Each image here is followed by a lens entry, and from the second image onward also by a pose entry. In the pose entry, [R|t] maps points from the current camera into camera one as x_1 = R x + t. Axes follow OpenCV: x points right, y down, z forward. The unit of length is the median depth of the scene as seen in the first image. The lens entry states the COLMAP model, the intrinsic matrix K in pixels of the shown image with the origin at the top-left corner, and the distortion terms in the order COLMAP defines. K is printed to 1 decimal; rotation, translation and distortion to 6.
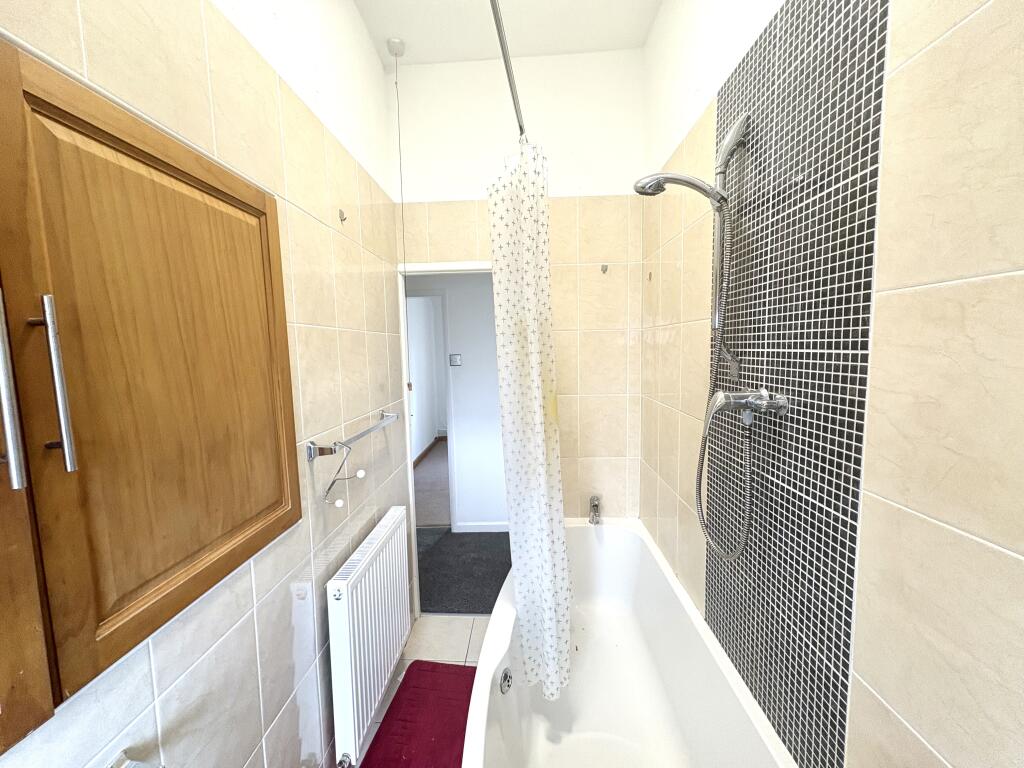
lens RADIAL K [[407.2, 0, 514.3], [0, 407.2, 382.5], [0, 0, 1]] dist [-0.001230, -0.000196]
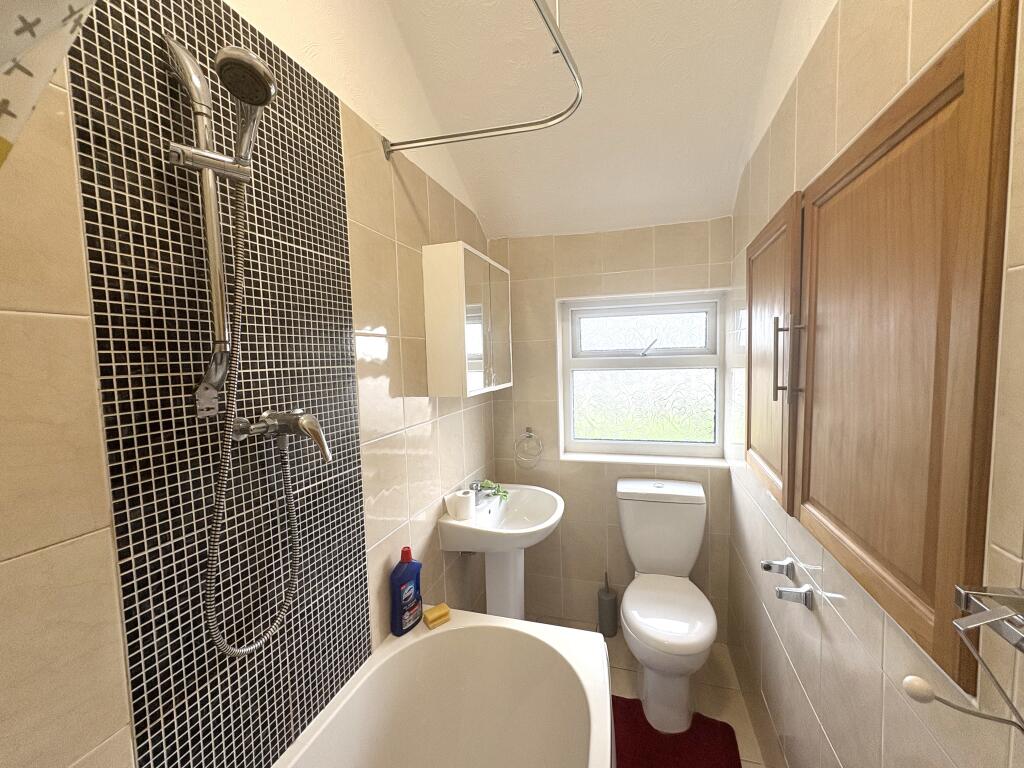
lens RADIAL K [[407.2, 0, 514.3], [0, 407.2, 382.5], [0, 0, 1]] dist [-0.001230, -0.000196]
pose [[-0.963338, 0.032886, 0.266269, -0.216145], [0.073701, 0.986716, 0.144777, -0.169817], [-0.257970, 0.159094, -0.952964, 2.047496]]
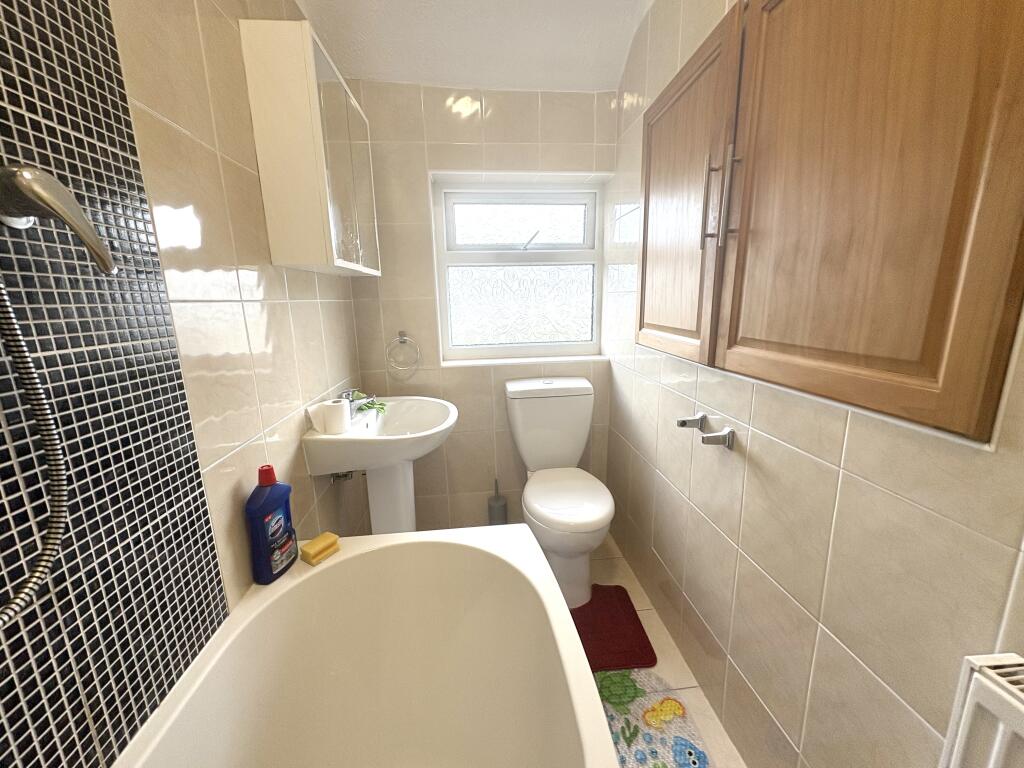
lens RADIAL K [[407.2, 0, 514.3], [0, 407.2, 382.5], [0, 0, 1]] dist [-0.001230, -0.000196]
pose [[-0.990889, 0.070372, -0.114837, 0.081295], [0.033817, 0.955324, 0.293621, 0.153359], [0.130369, 0.287062, -0.948999, 1.819880]]
